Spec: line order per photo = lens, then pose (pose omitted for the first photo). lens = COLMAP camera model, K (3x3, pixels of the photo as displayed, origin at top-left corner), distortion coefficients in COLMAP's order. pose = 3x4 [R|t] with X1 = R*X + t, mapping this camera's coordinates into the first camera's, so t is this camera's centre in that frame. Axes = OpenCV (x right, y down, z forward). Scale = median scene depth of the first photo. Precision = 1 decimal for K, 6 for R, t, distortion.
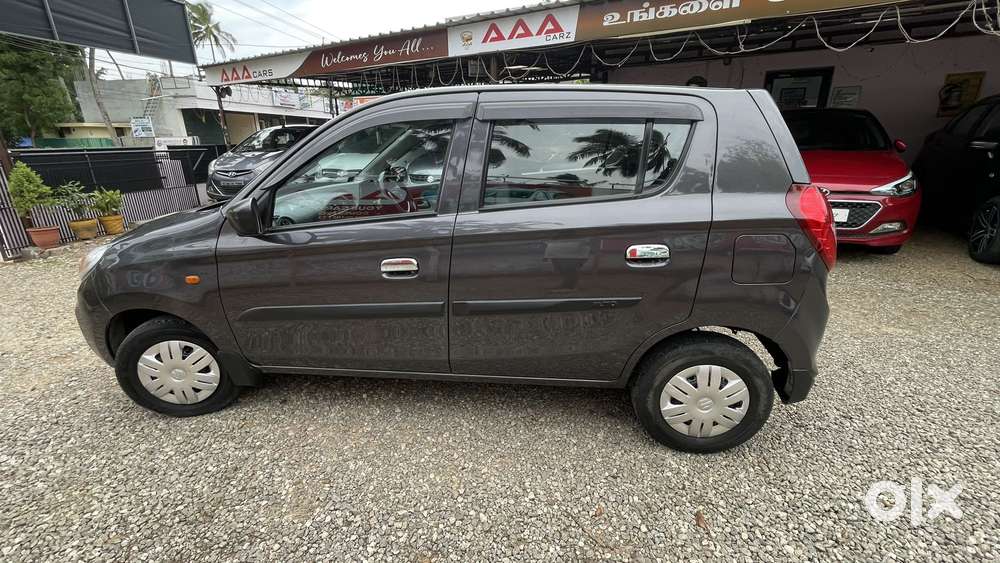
lens RADIAL K [[417.2, 0, 498.7], [0, 417.2, 281.5], [0, 0, 1]] dist [-0.002146, -0.001100]
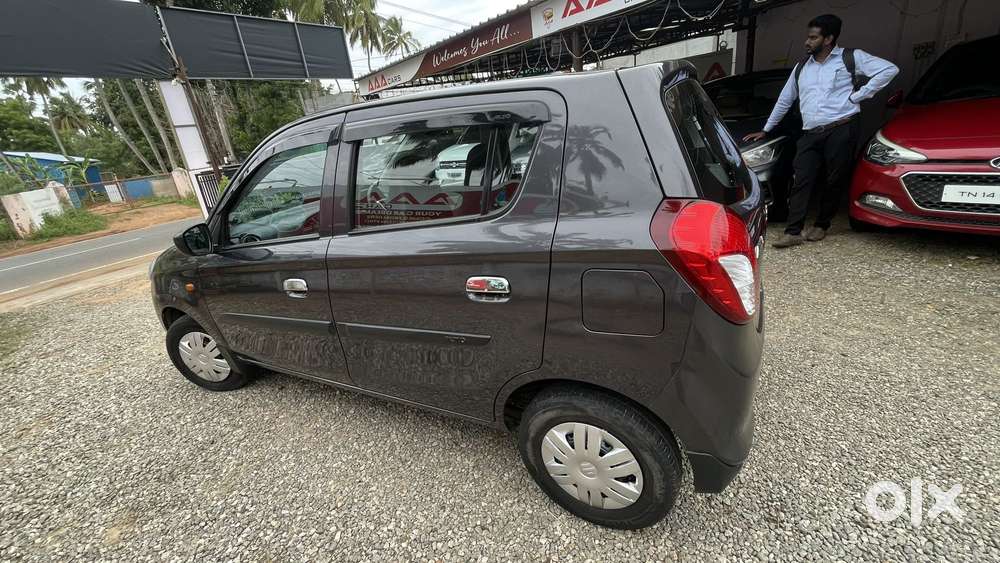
lens RADIAL K [[417.2, 0, 499.7], [0, 417.2, 281.7], [0, 0, 1]] dist [-0.002146, -0.001100]
pose [[0.928695, 0.036505, -0.369042, 0.529287], [-0.017707, 0.998373, 0.054197, -0.095206], [0.370421, -0.043797, 0.927831, 0.170414]]
